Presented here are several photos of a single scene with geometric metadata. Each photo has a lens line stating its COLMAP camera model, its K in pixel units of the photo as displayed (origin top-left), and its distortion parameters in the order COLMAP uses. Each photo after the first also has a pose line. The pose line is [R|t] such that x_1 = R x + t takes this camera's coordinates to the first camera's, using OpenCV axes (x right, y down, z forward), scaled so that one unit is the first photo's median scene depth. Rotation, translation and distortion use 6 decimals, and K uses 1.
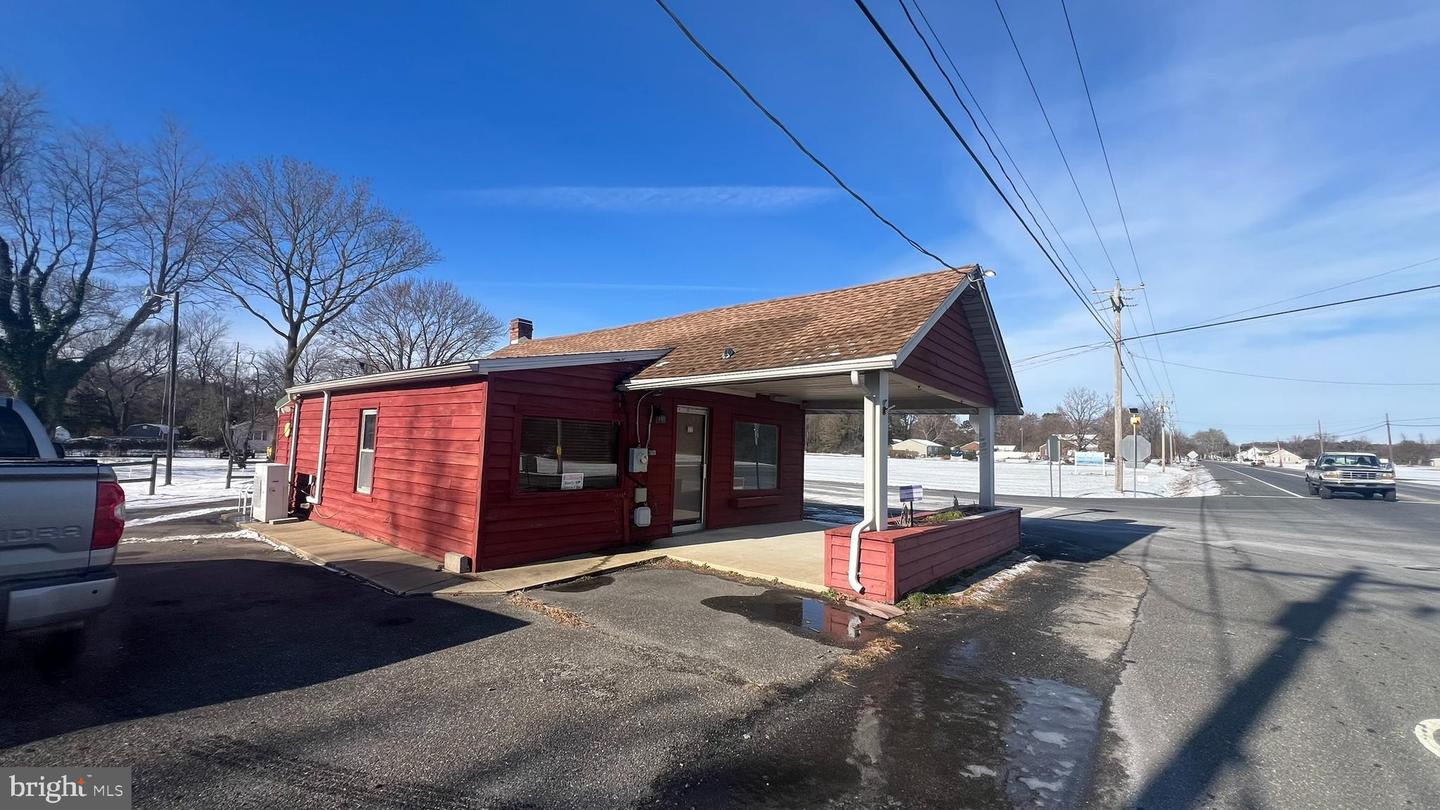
lens RADIAL K [[588.3, 0, 730.4], [0, 588.3, 408.2], [0, 0, 1]] dist [-0.006427, 0.000734]
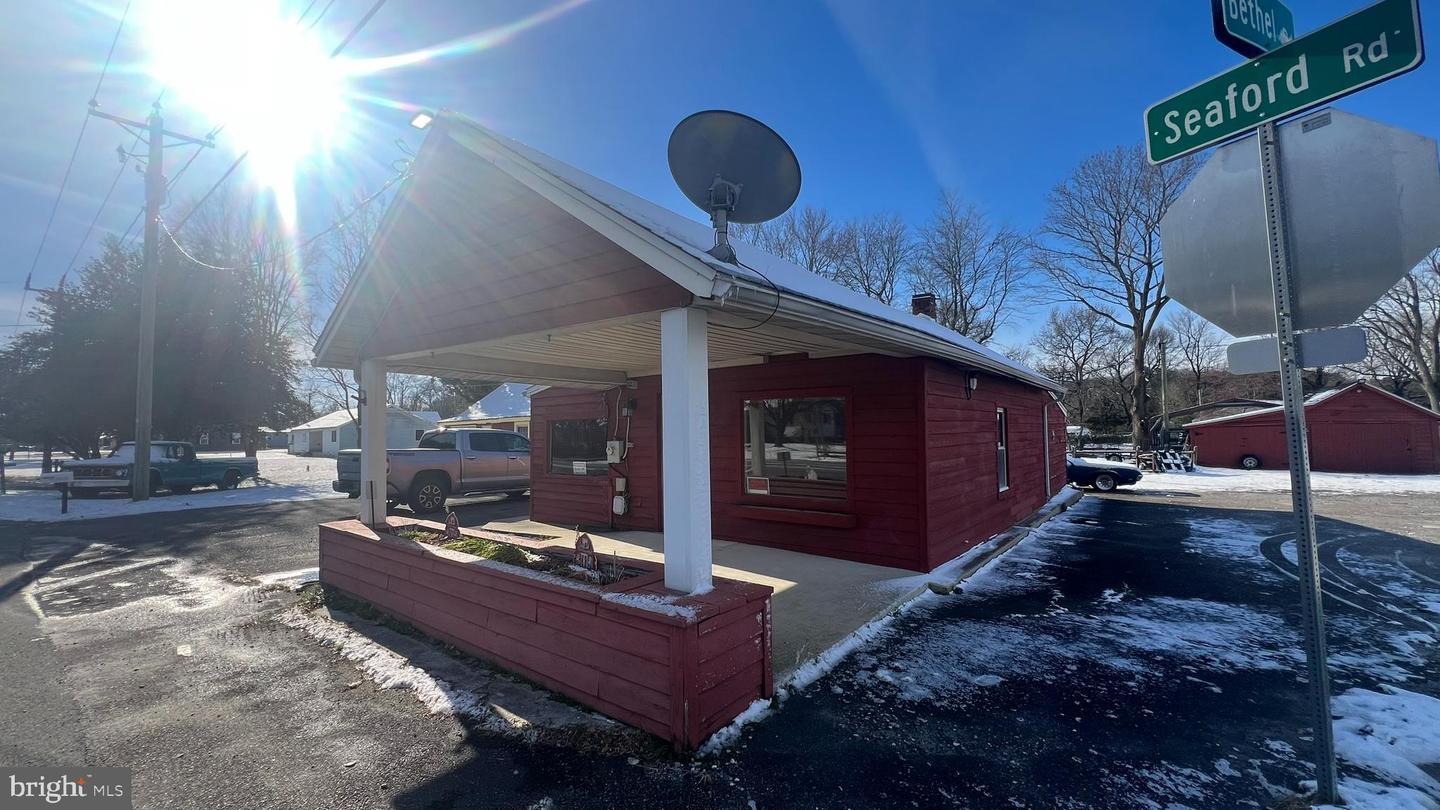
lens RADIAL K [[588.3, 0, 712.3], [0, 588.3, 401.6], [0, 0, 1]] dist [-0.006427, 0.000734]
pose [[0.007426, -0.084564, -0.996390, 0.929422], [0.087711, 0.992632, -0.083591, 0.102112], [0.996118, -0.086774, 0.014789, 1.164730]]
